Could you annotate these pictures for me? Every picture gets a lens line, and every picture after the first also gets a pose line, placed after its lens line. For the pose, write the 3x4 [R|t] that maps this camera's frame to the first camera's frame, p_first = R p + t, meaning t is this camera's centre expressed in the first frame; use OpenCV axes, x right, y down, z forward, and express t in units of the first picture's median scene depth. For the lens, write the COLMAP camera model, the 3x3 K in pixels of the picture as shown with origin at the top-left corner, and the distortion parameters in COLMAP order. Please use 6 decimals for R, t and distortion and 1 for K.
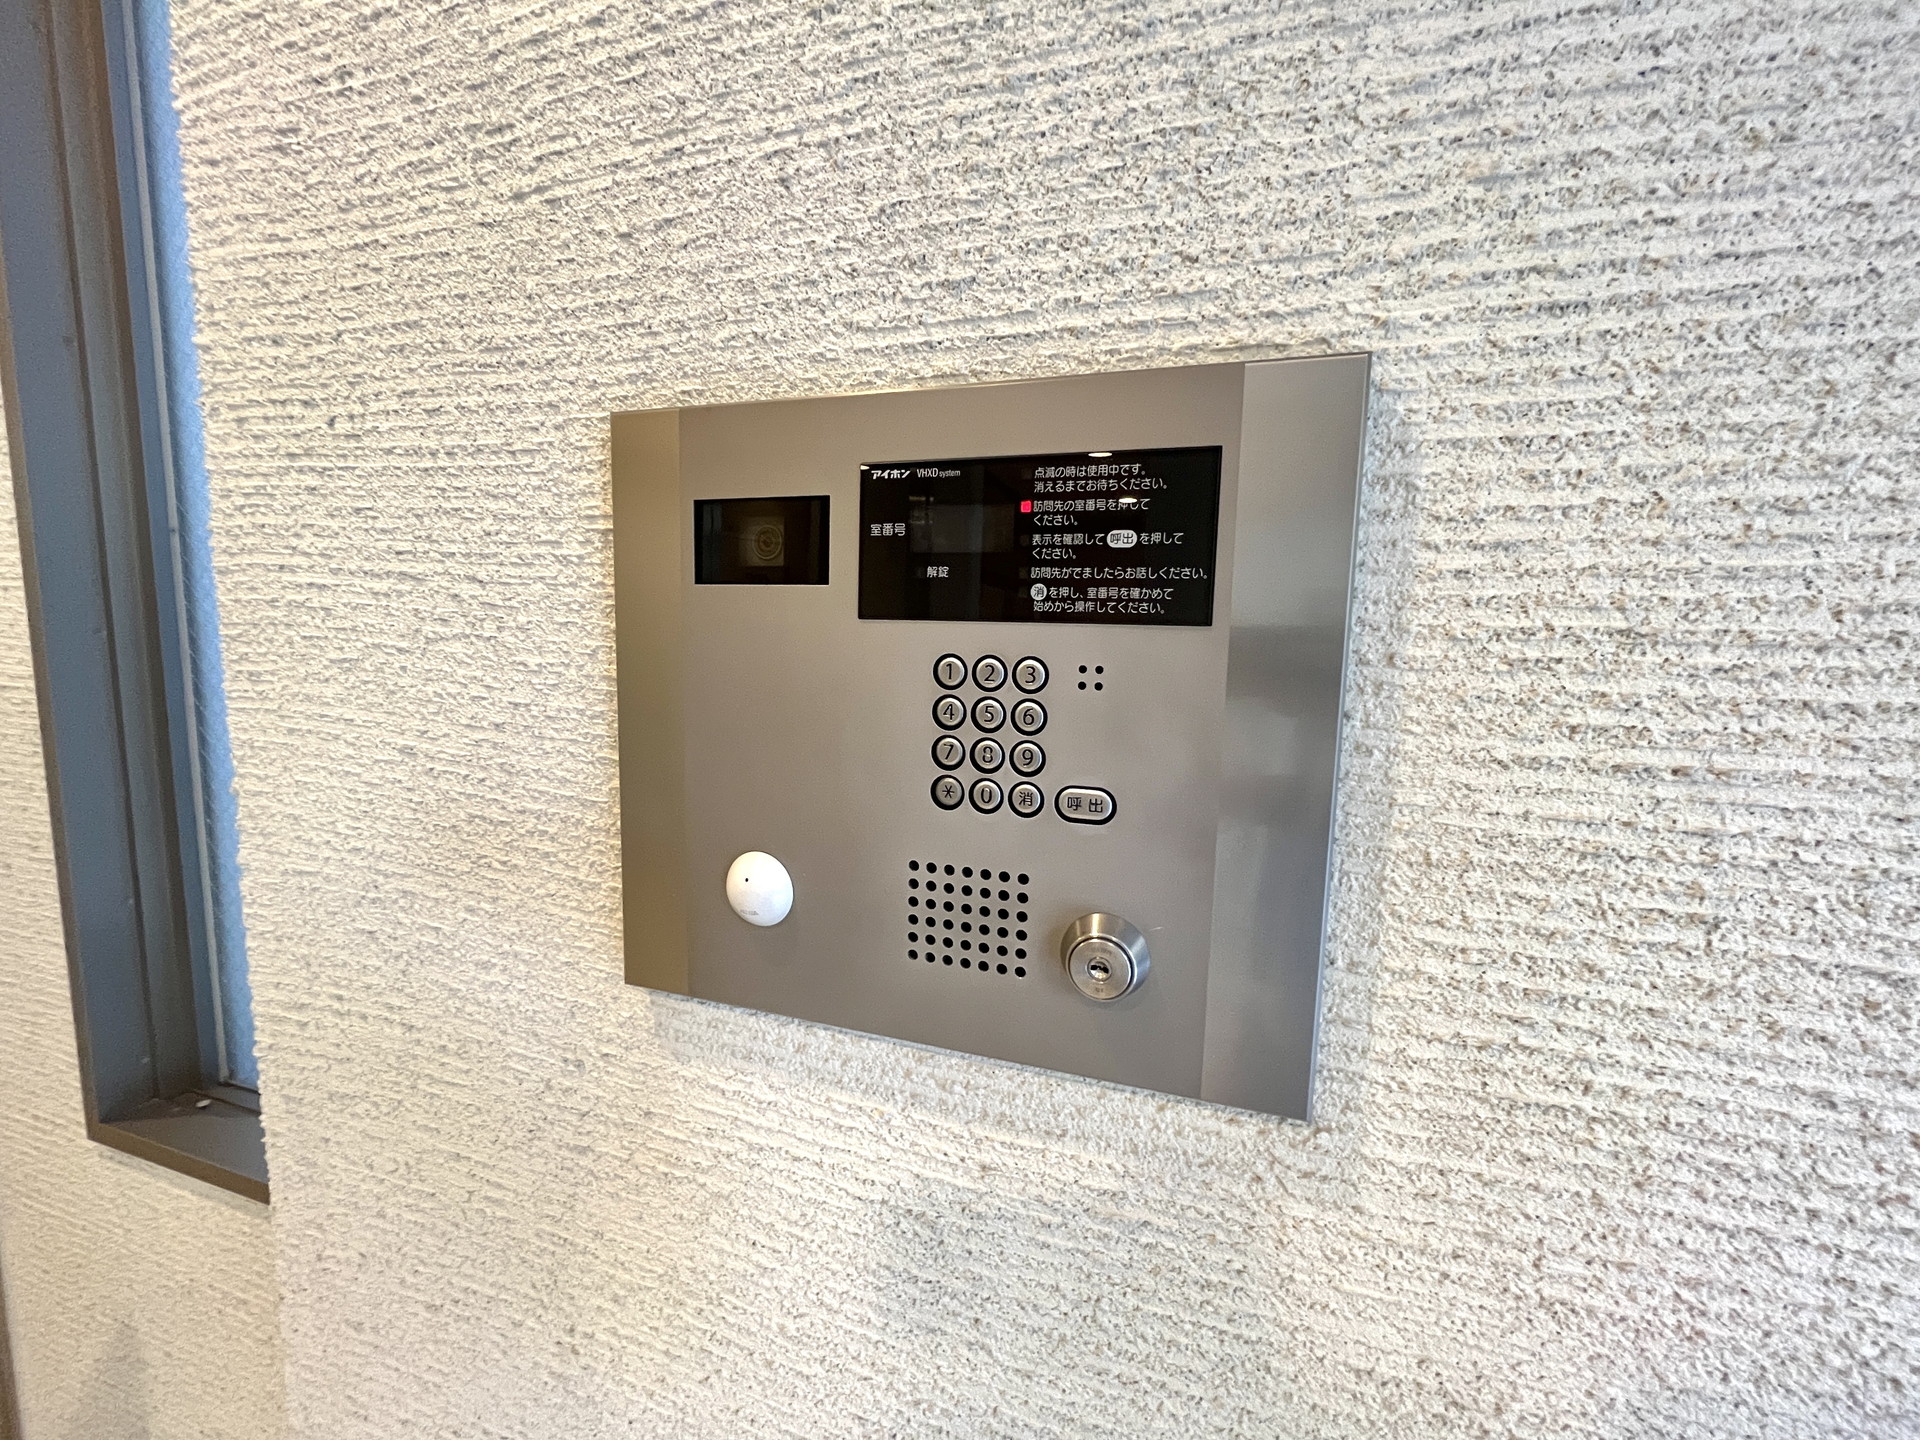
lens RADIAL K [[774.4, 0, 958.7], [0, 774.4, 725.3], [0, 0, 1]] dist [0.001075, 0.000048]
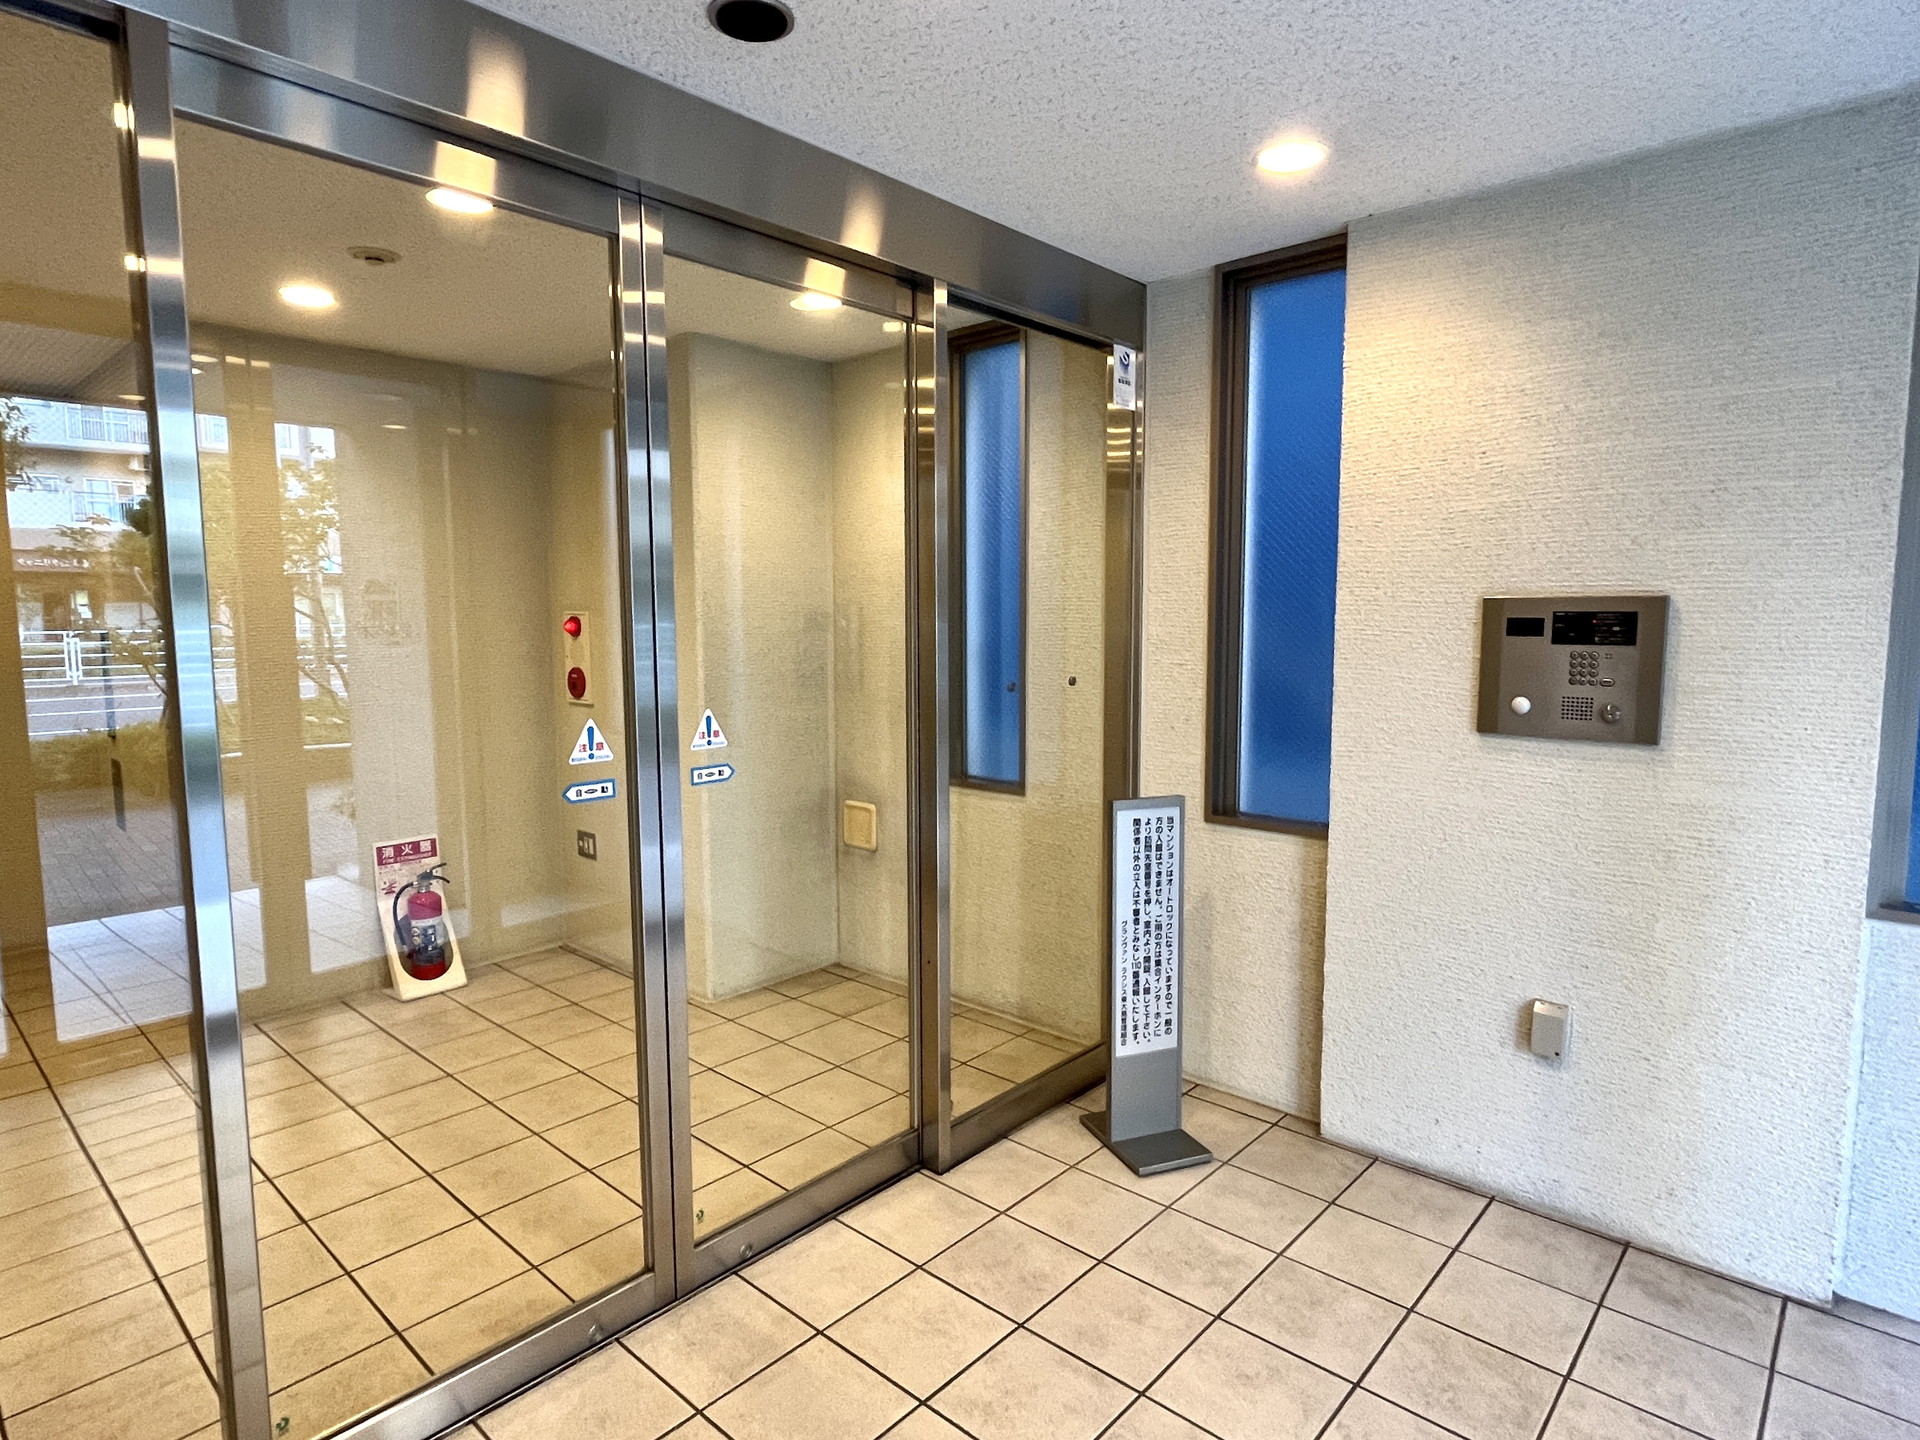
lens RADIAL K [[1056.5, 0, 958.1], [0, 1056.5, 718.3], [0, 0, 1]] dist [0.000245, -0.000258]
pose [[0.910566, 0.014493, -0.413109, -0.753084], [-0.019959, 0.999761, -0.008919, 0.440343], [0.412881, 0.016367, 0.910638, -6.306847]]
